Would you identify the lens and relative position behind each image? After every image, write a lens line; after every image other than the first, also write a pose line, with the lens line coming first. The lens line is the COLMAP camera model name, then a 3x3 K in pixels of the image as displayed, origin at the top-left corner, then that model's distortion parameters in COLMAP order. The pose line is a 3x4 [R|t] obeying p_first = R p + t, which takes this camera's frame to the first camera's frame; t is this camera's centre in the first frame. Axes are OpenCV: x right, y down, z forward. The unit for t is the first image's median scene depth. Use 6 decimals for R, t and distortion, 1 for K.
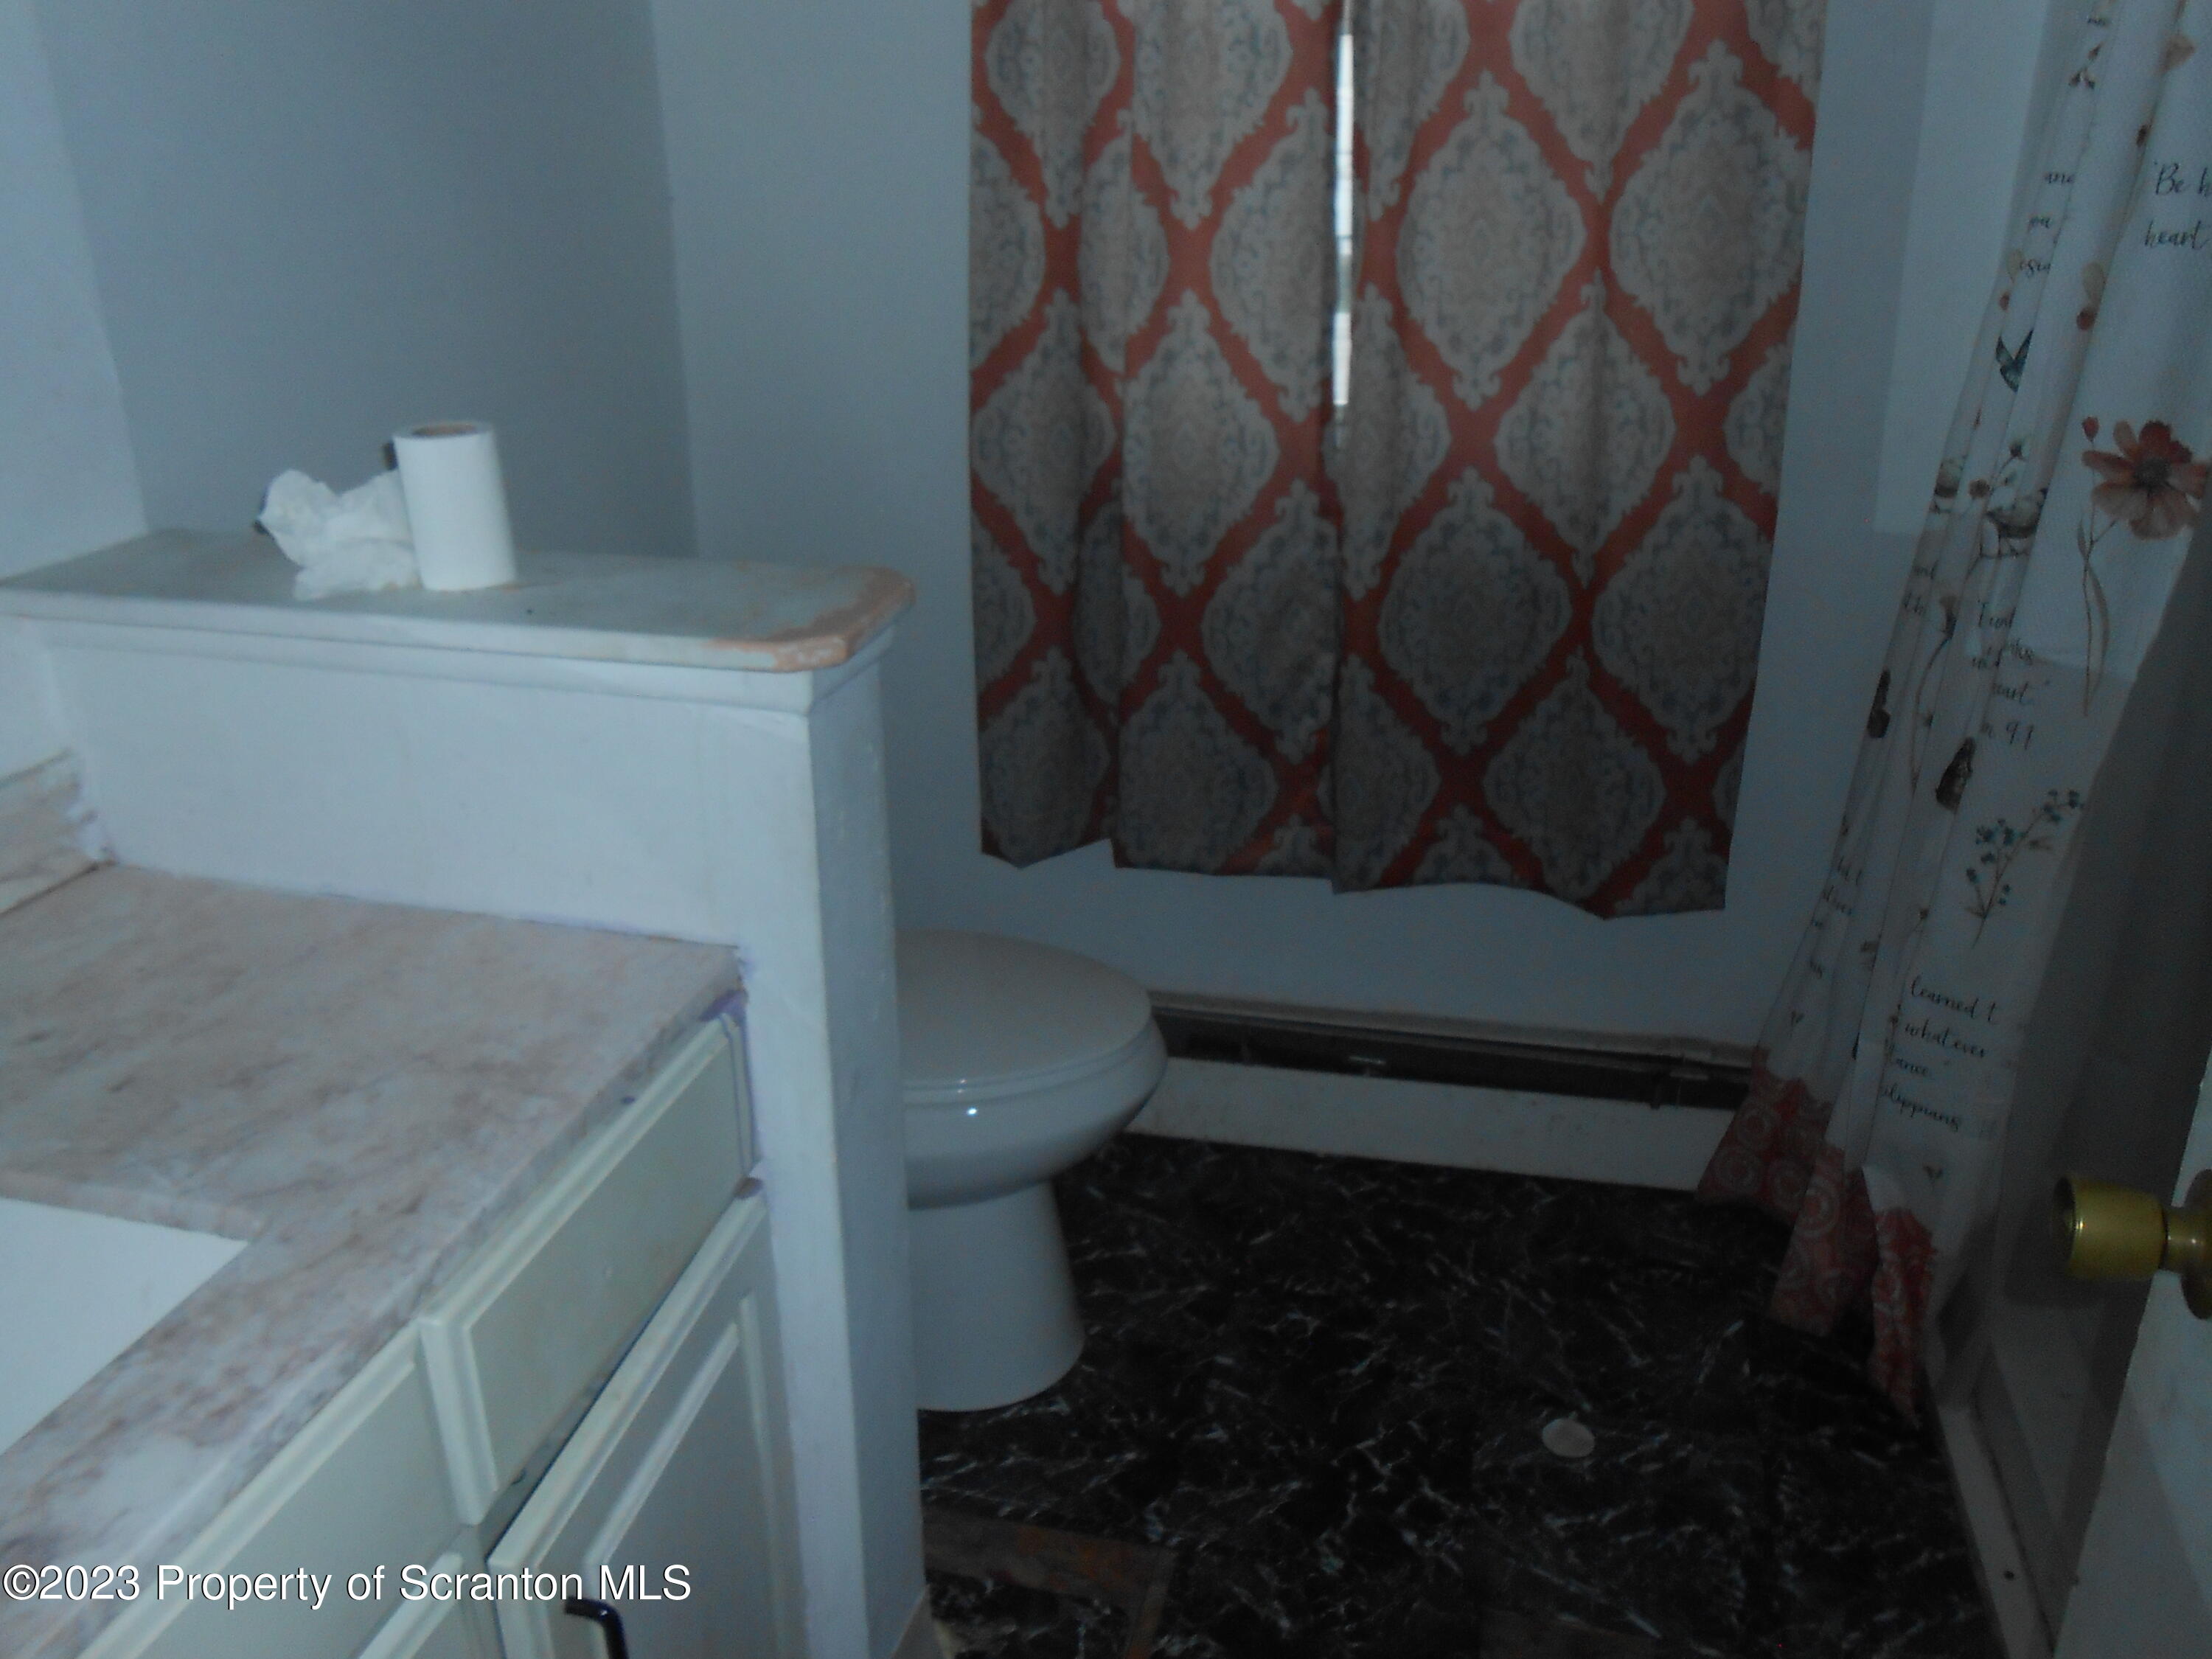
lens RADIAL K [[1726.1, 0, 1105.9], [0, 1726.1, 877.5], [0, 0, 1]] dist [-0.004935, 0.001327]
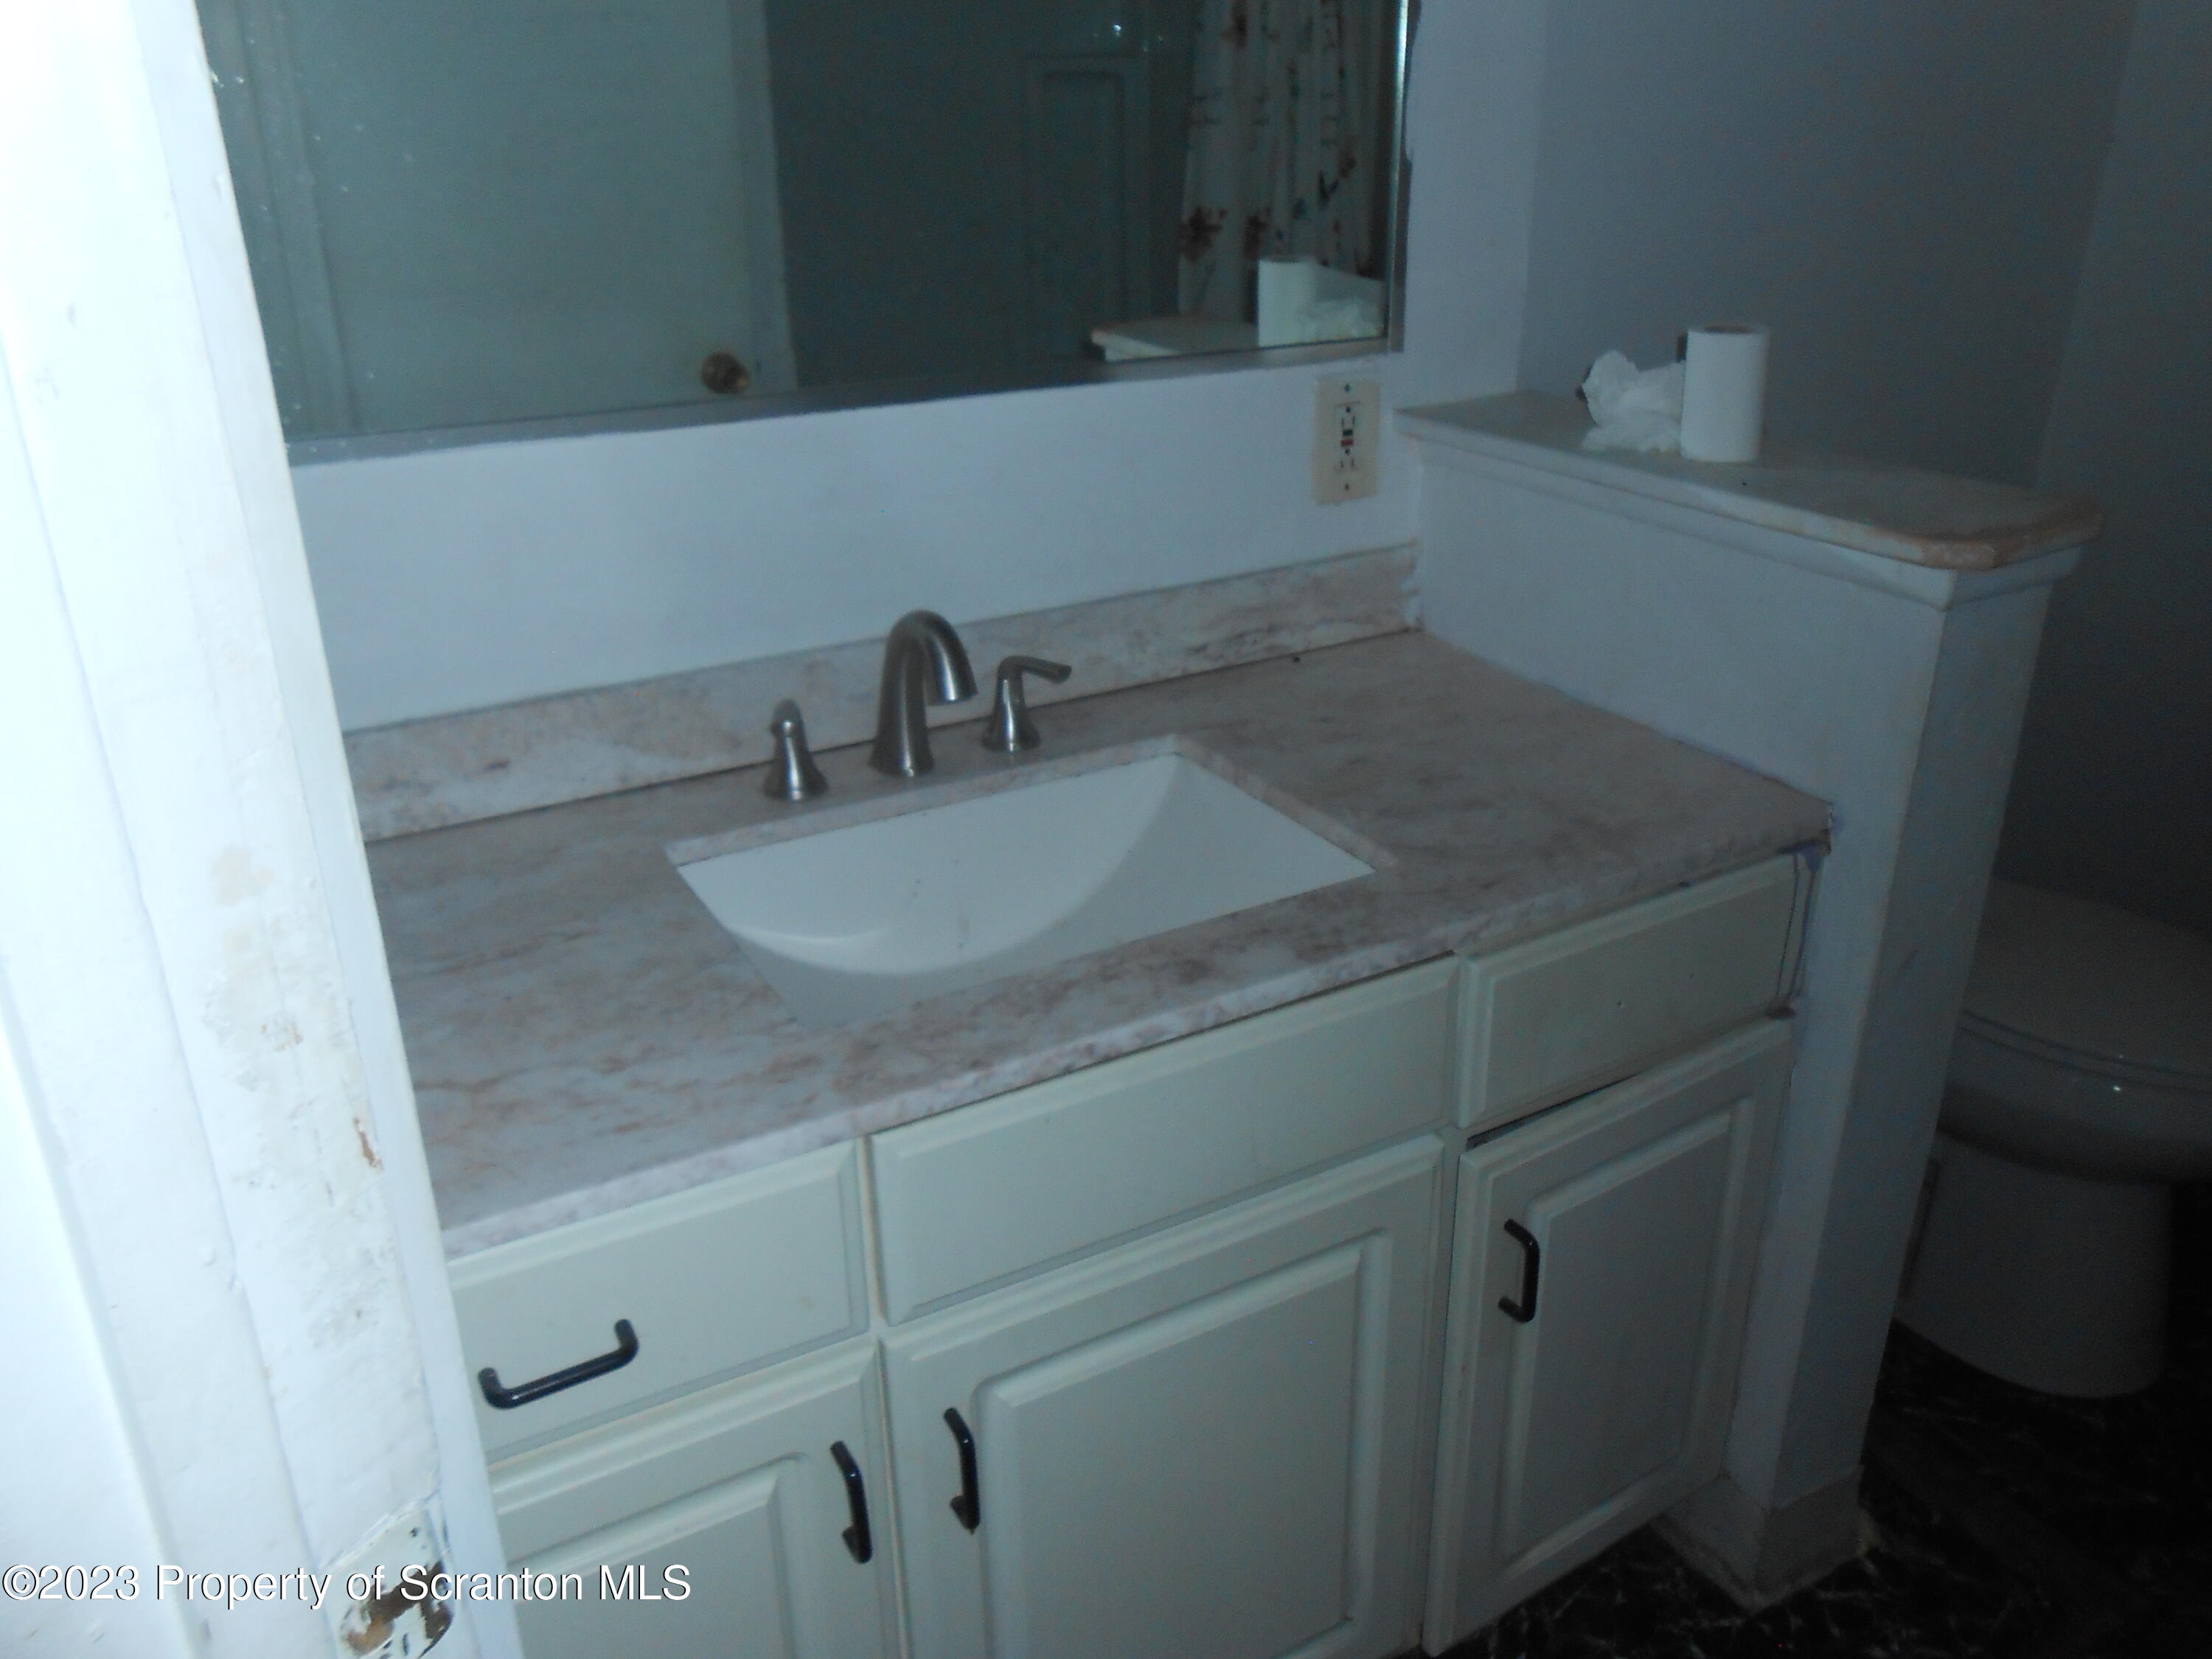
lens RADIAL K [[1726.1, 0, 1105.9], [0, 1726.1, 877.5], [0, 0, 1]] dist [-0.004935, 0.001327]
pose [[0.697393, 0.298744, -0.651456, 0.217771], [-0.271231, 0.951388, 0.145930, 0.052567], [0.663383, 0.074924, 0.744519, -0.175808]]
